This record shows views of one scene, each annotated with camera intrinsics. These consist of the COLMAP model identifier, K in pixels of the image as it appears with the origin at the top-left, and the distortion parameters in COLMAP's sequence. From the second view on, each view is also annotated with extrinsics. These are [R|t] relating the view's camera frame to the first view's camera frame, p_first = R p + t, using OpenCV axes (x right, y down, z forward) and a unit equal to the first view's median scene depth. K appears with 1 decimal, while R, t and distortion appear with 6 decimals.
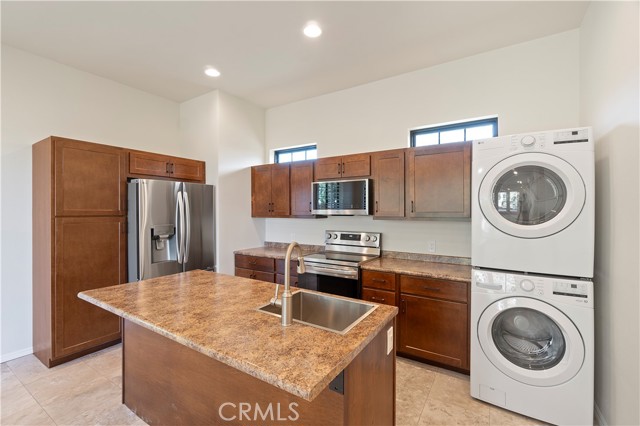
lens RADIAL K [[279.0, 0, 319.5], [0, 279.0, 211.3], [0, 0, 1]] dist [0.001981, 0.001764]
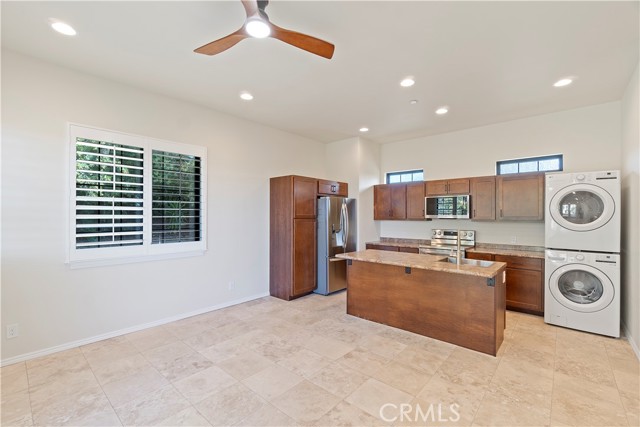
lens RADIAL K [[279.0, 0, 320.8], [0, 279.0, 215.4], [0, 0, 1]] dist [0.001981, 0.001764]
pose [[0.988633, 0.002607, -0.150329, -0.445902], [-0.003171, 0.999989, -0.003509, 0.004470], [0.150318, 0.003946, 0.988630, -0.721911]]
